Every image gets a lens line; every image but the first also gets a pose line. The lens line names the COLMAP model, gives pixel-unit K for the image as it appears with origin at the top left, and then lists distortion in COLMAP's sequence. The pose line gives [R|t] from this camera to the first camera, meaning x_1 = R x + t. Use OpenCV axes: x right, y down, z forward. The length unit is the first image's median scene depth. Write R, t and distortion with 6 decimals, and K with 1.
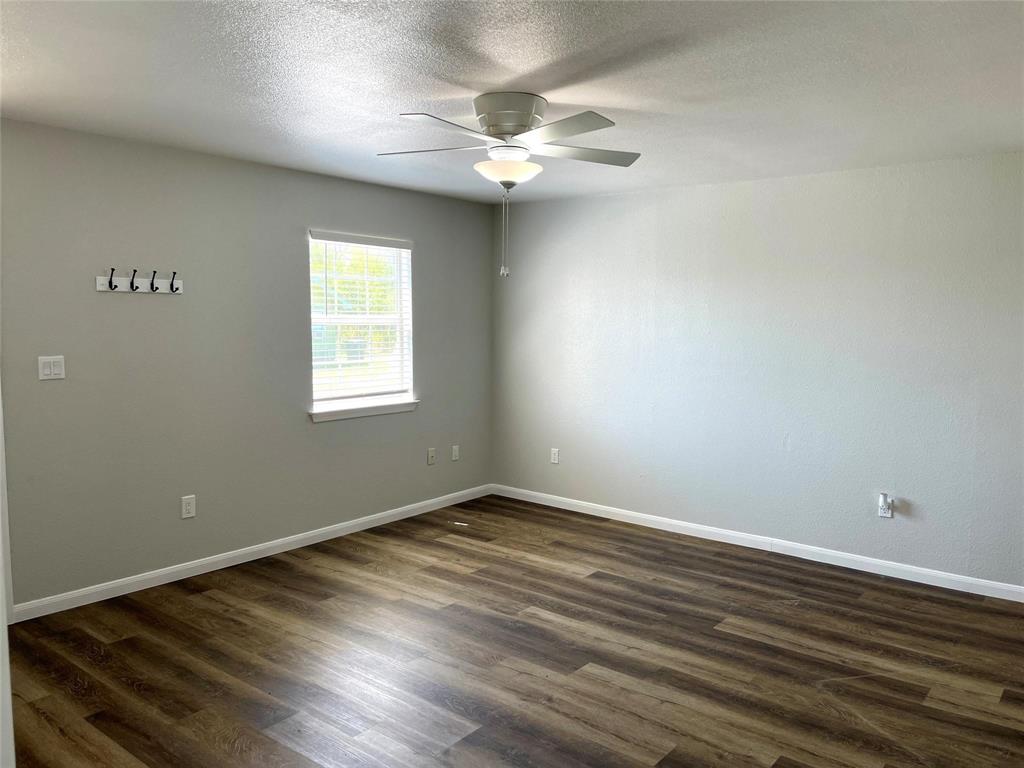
lens RADIAL K [[783.5, 0, 515.0], [0, 783.5, 387.7], [0, 0, 1]] dist [0.079388, -0.089547]
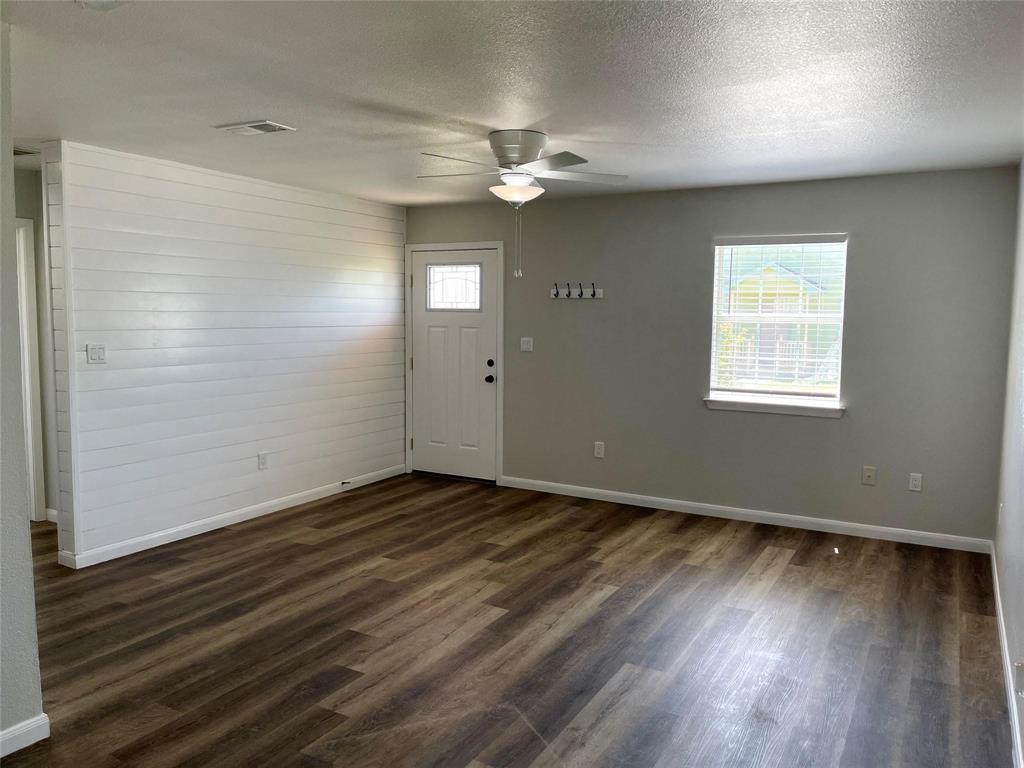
lens RADIAL K [[783.5, 0, 515.0], [0, 783.5, 387.7], [0, 0, 1]] dist [0.079388, -0.089547]
pose [[0.162969, 0.088167, -0.982684, 0.946683], [-0.102461, 0.992126, 0.072022, -0.045040], [0.981297, 0.088949, 0.170719, 0.621228]]
